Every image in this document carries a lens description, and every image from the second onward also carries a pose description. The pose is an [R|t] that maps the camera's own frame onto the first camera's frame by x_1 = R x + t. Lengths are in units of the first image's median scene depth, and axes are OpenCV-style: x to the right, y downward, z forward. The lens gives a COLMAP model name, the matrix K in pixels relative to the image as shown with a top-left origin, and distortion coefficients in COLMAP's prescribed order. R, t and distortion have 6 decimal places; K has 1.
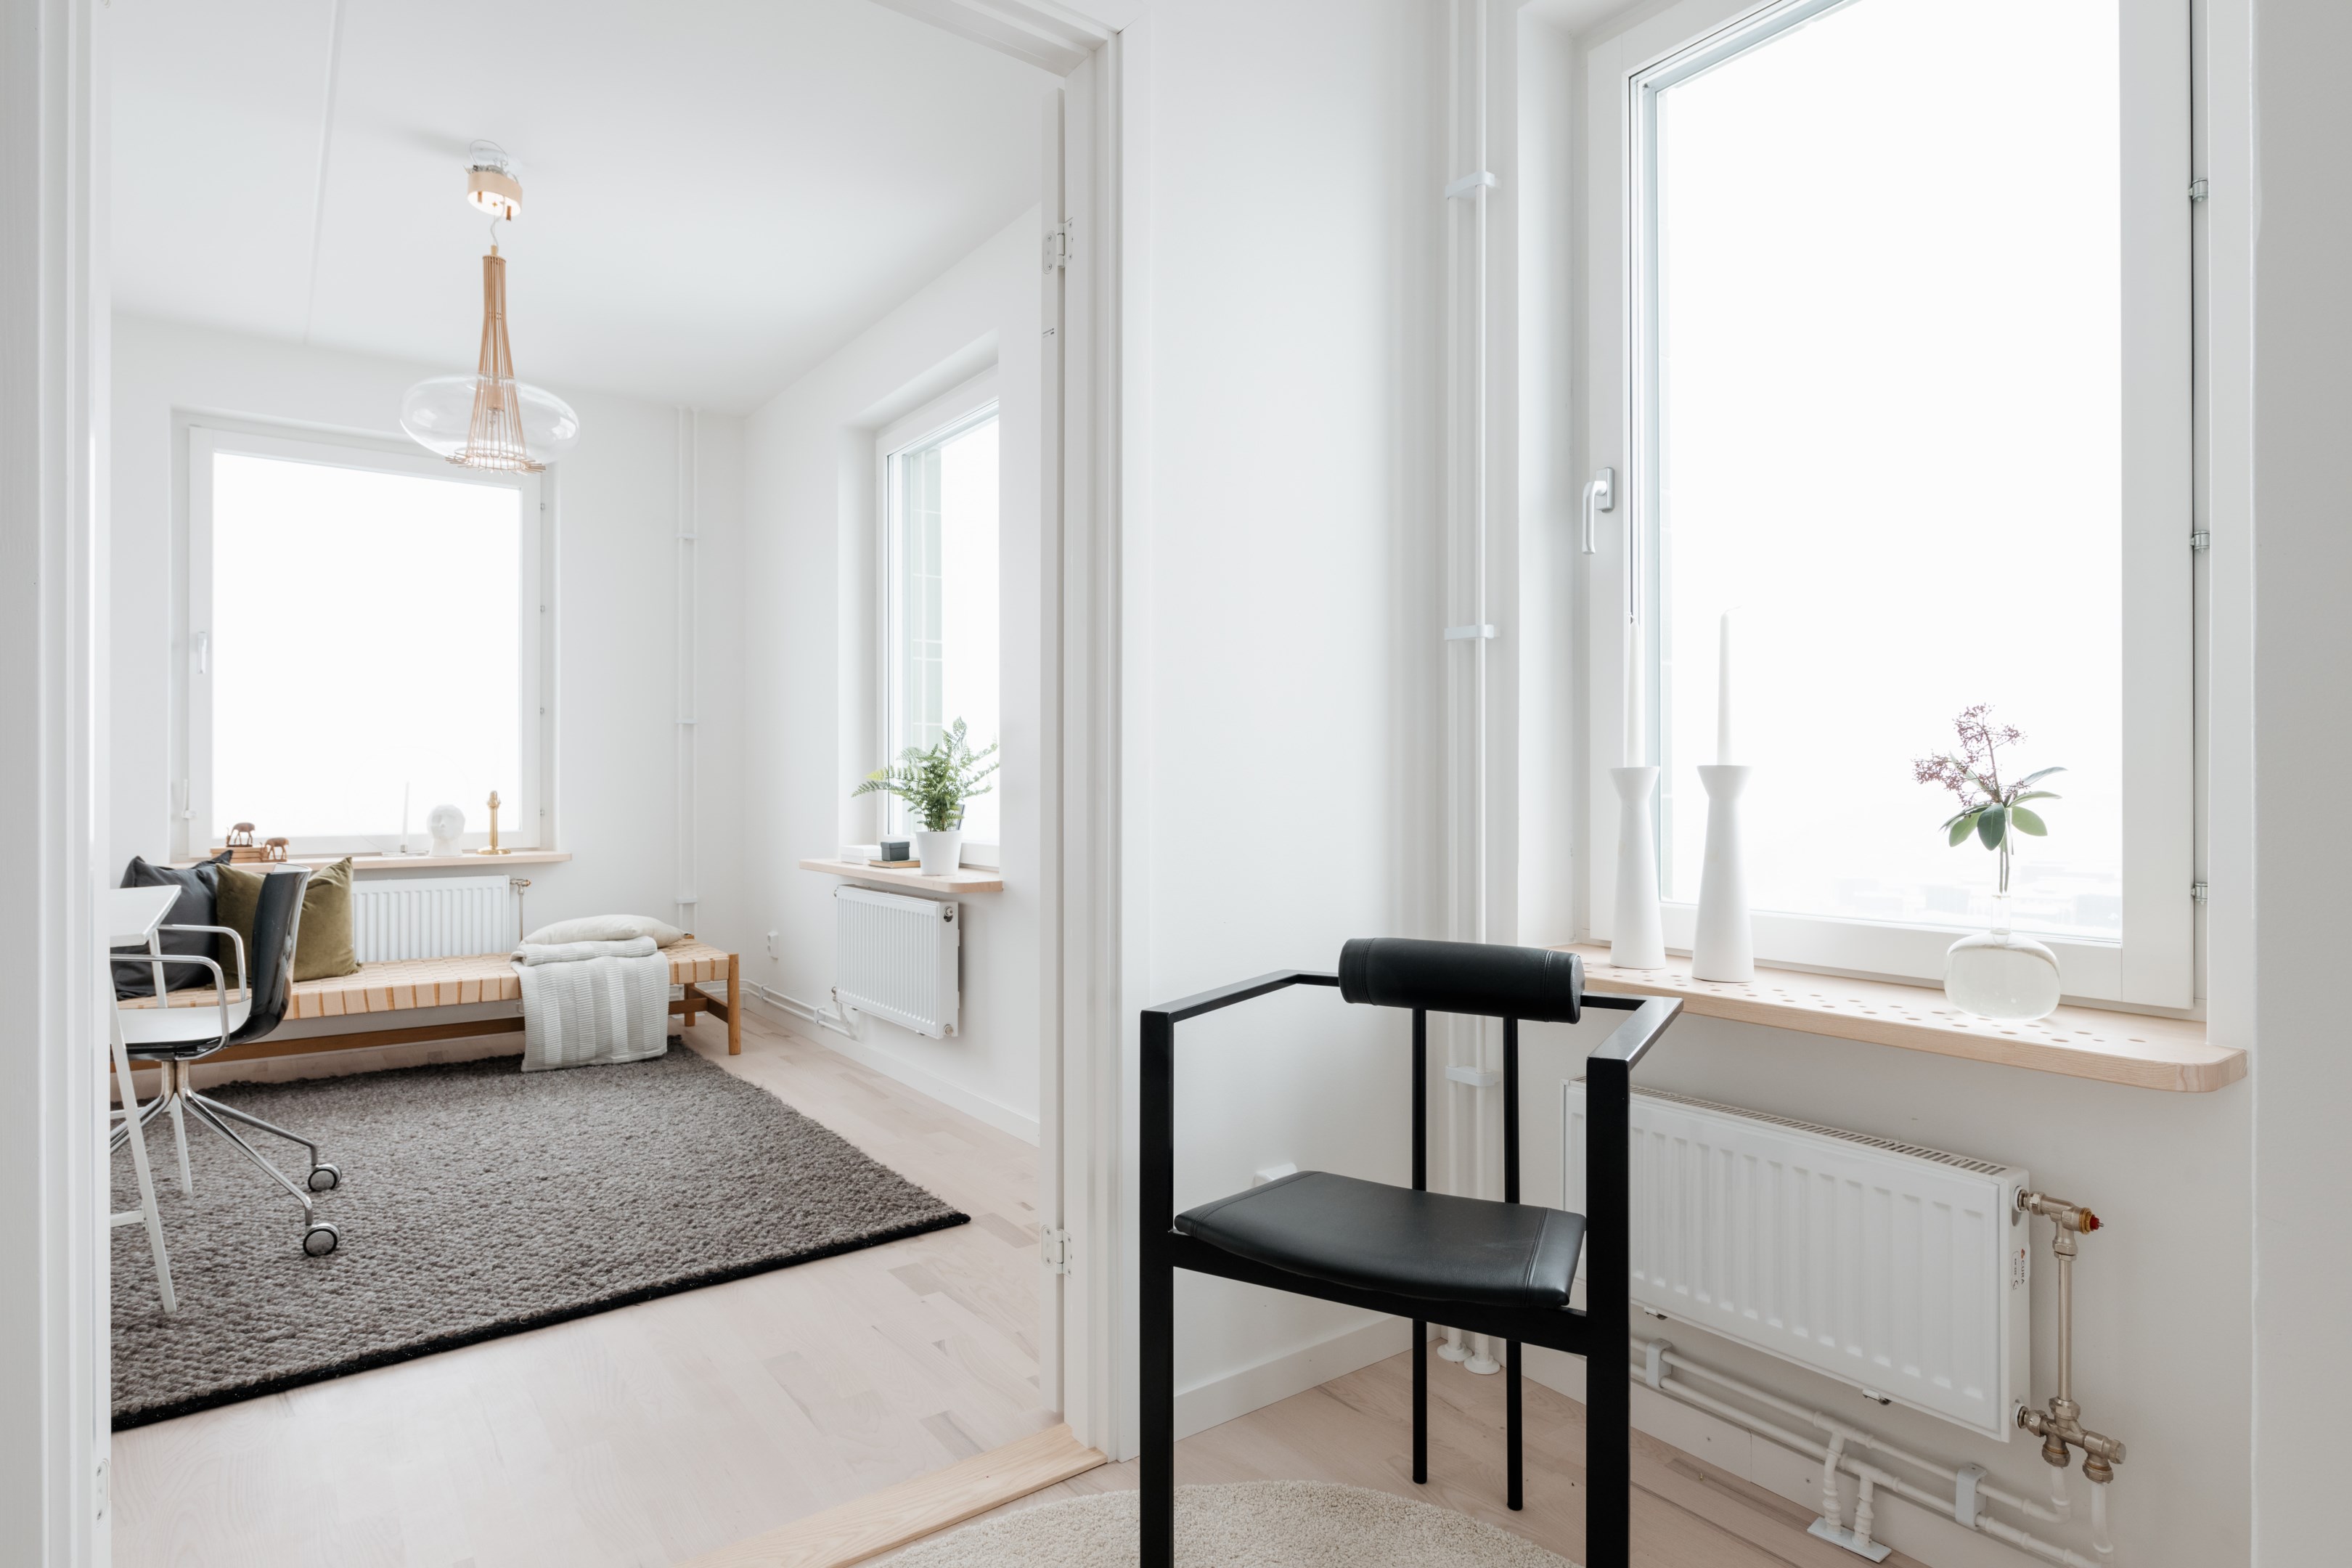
lens RADIAL K [[1231.7, 0, 1163.4], [0, 1231.7, 775.3], [0, 0, 1]] dist [0.000656, -0.000967]
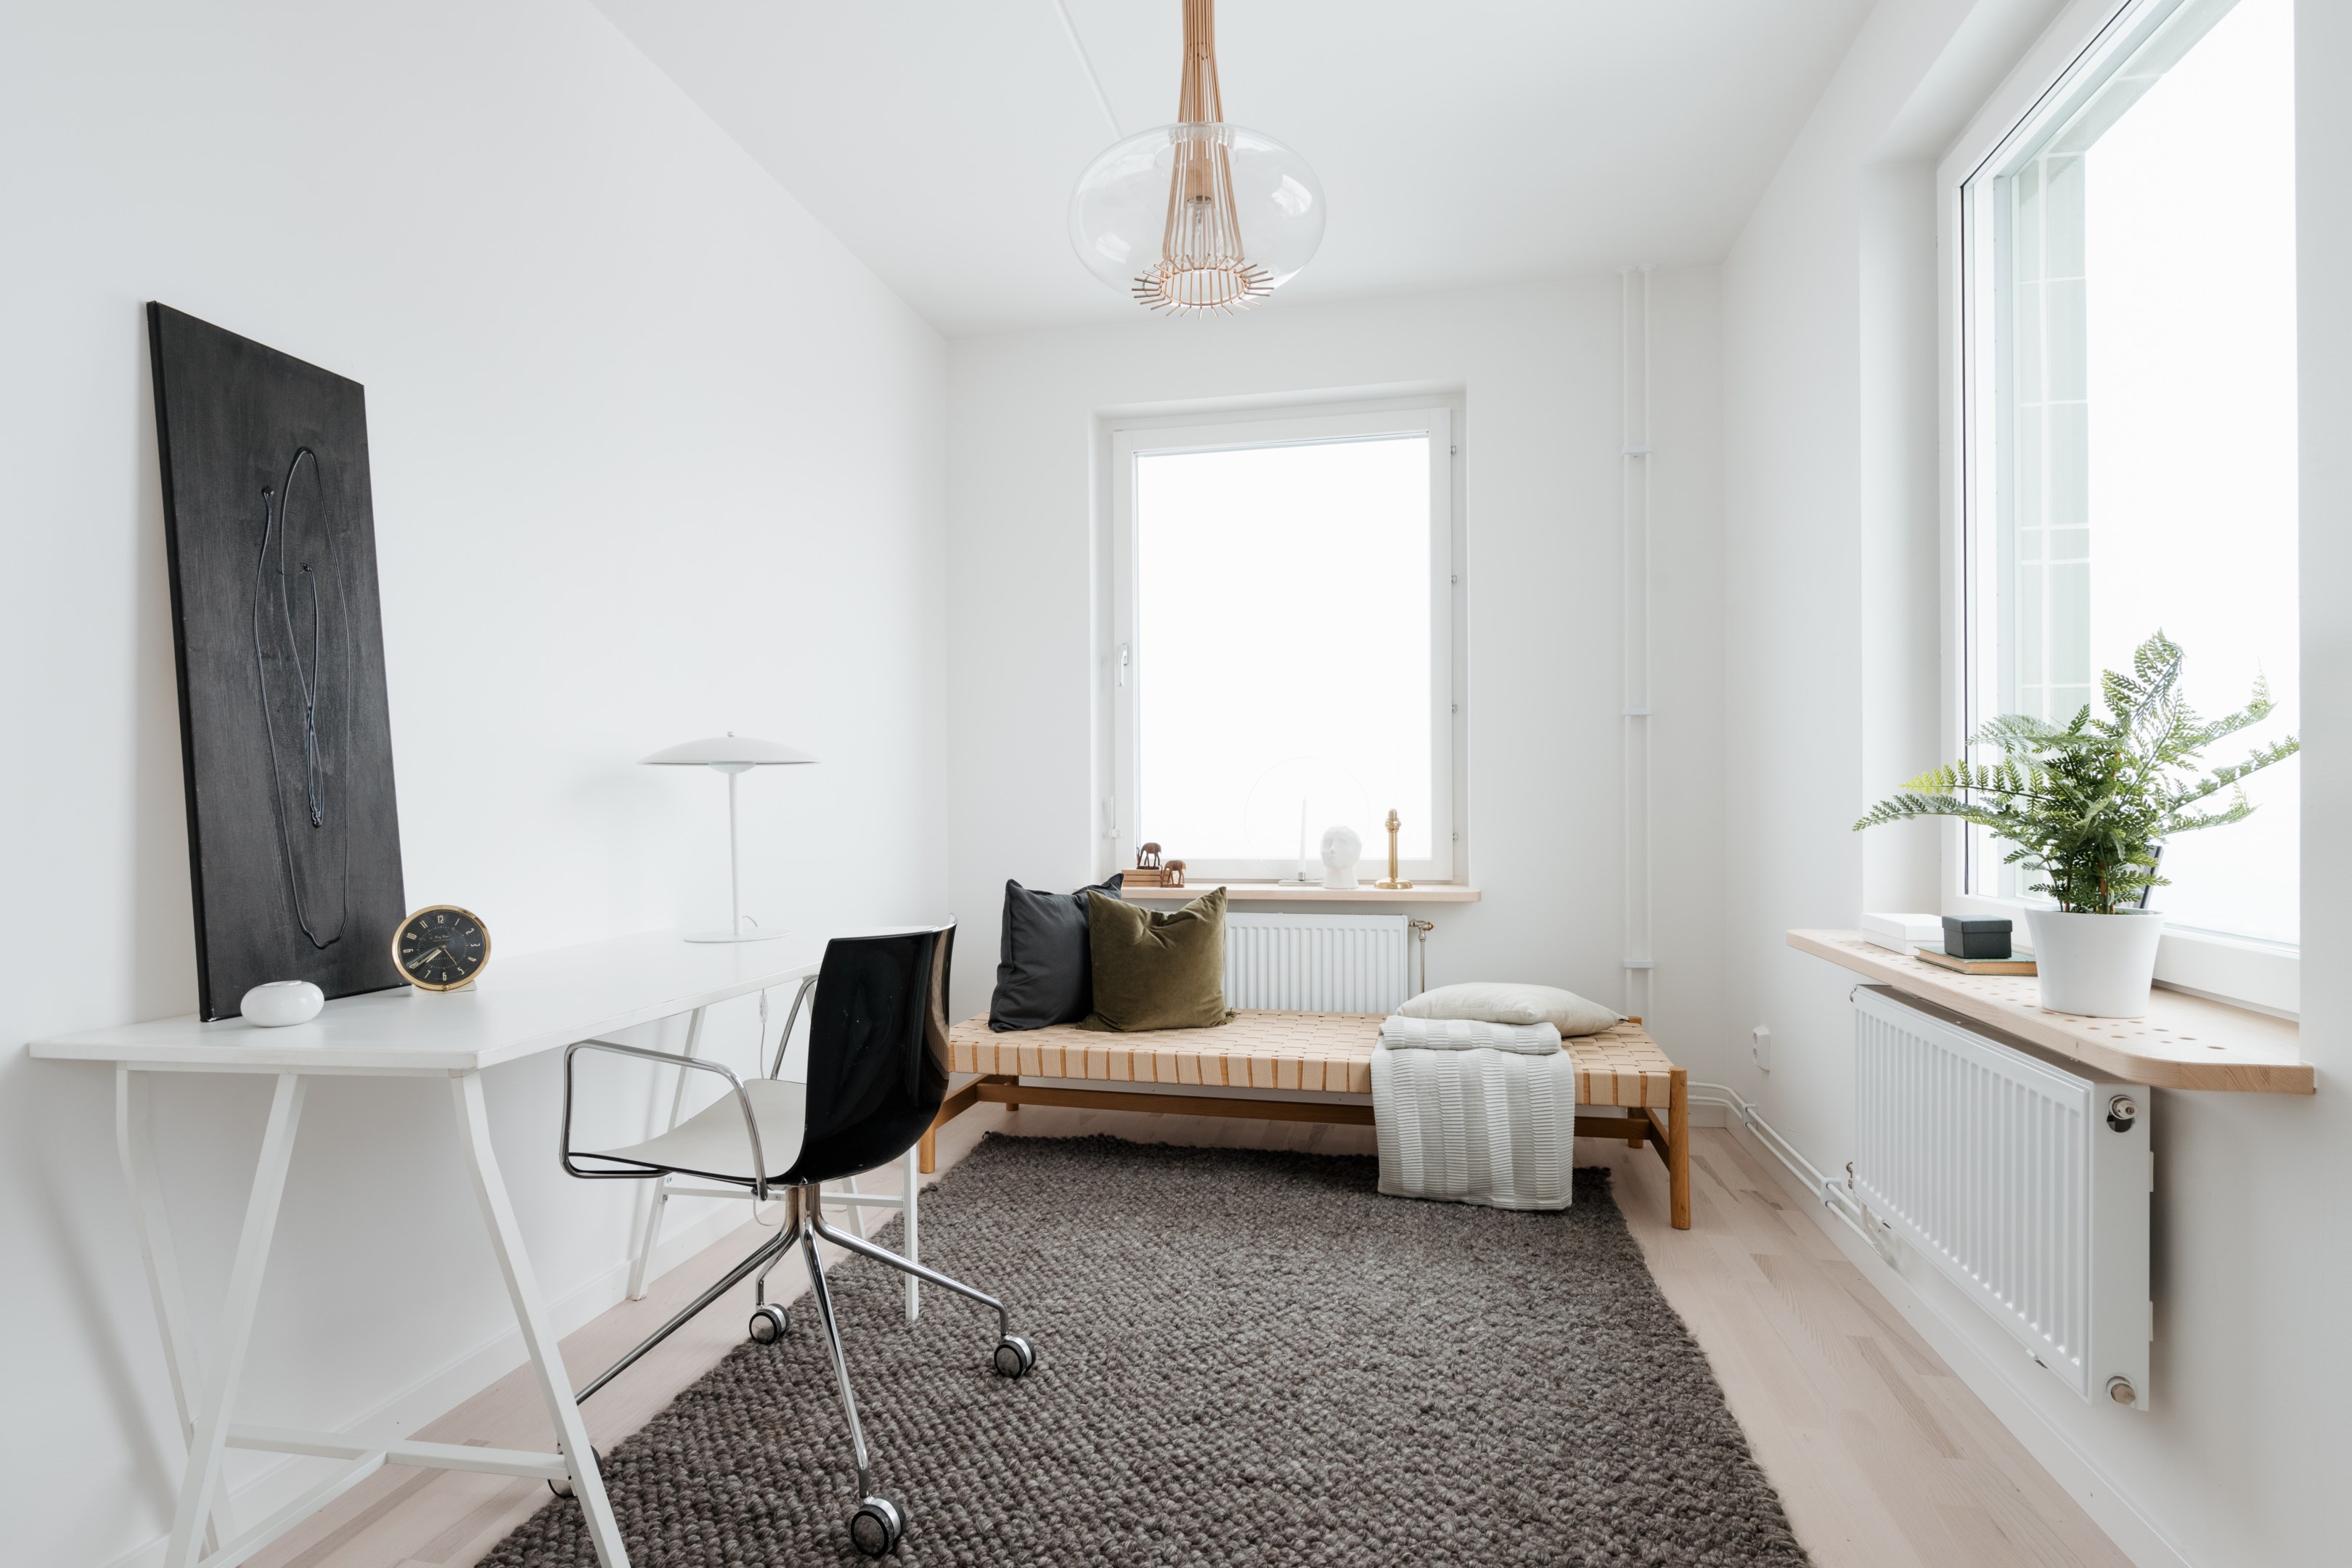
lens RADIAL K [[1160.6, 0, 1170.9], [0, 1160.6, 803.6], [0, 0, 1]] dist [-0.000393, -0.002091]
pose [[0.669174, 0.000231, -0.743105, -0.085608], [0.007990, 0.999940, 0.007506, 0.002188], [0.743063, -0.010960, 0.669132, 0.435082]]
